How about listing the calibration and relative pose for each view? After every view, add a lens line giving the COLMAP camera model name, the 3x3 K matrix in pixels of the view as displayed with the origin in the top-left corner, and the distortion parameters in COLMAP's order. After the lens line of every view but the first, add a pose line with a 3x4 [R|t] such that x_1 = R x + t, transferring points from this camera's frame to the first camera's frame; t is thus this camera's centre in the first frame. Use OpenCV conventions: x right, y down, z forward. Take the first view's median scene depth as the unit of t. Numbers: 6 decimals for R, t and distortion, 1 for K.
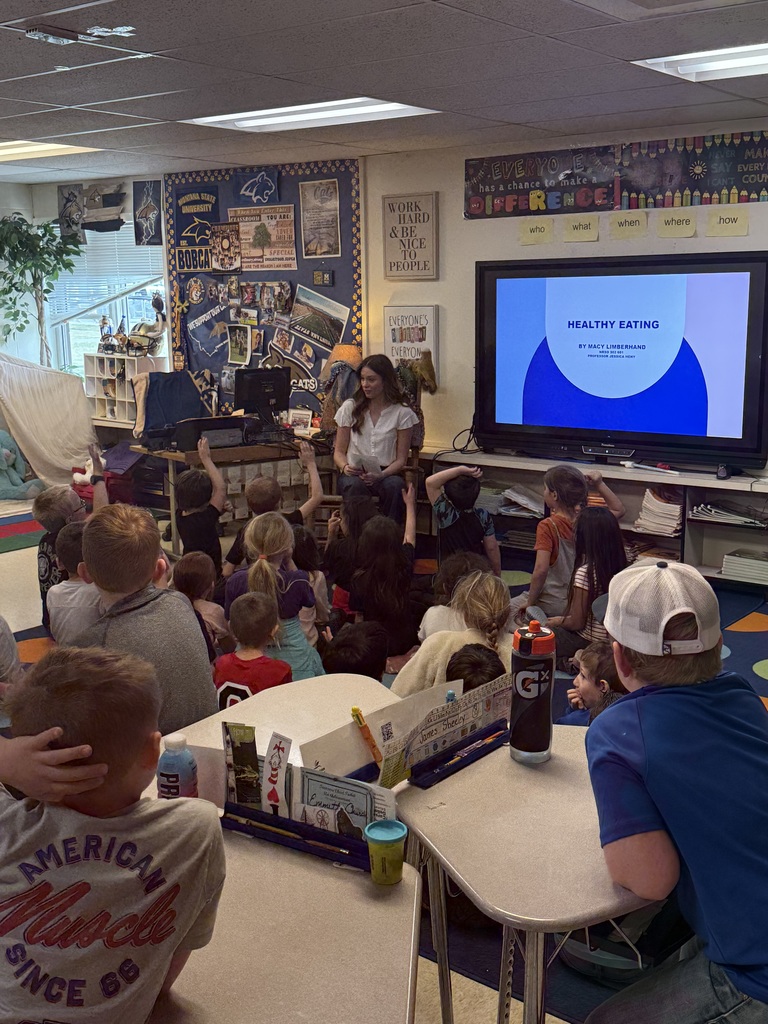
lens RADIAL K [[1163.1, 0, 384.0], [0, 1163.1, 512.0], [0, 0, 1]] dist [0.204884, -0.469819]
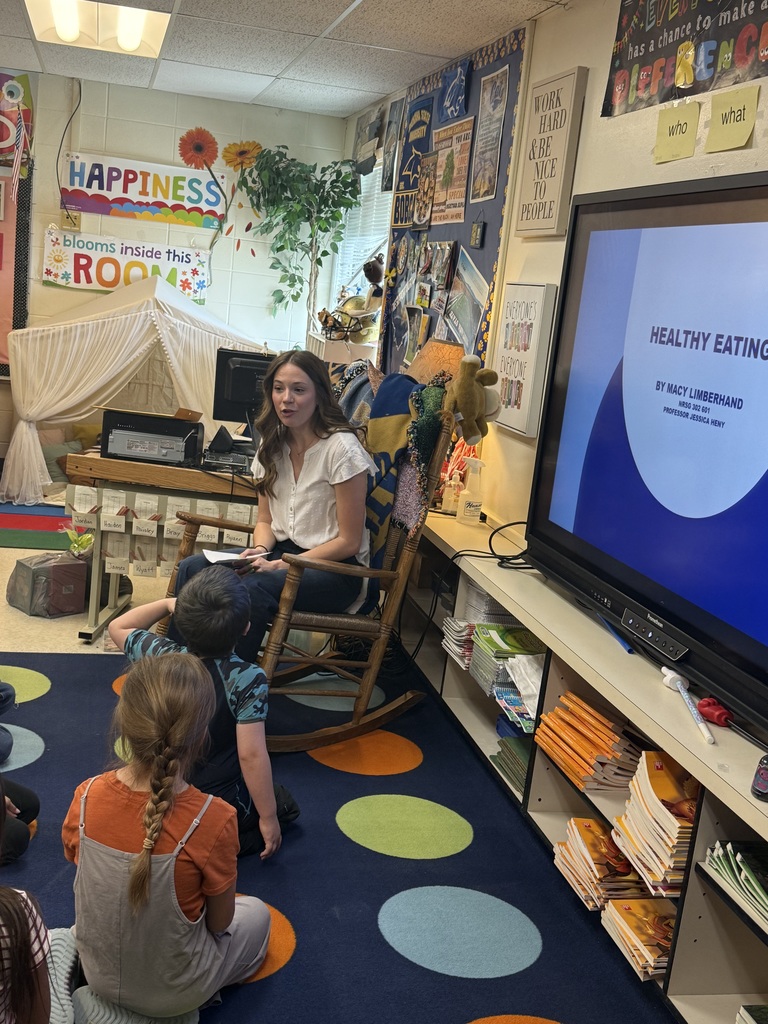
lens RADIAL K [[1163.1, 0, 384.0], [0, 1163.1, 512.0], [0, 0, 1]] dist [0.204884, -0.469819]
pose [[0.757763, 0.215299, -0.615989, 0.320189], [-0.236750, 0.970388, 0.047927, -0.079977], [0.608067, 0.109518, 0.786296, 0.517911]]
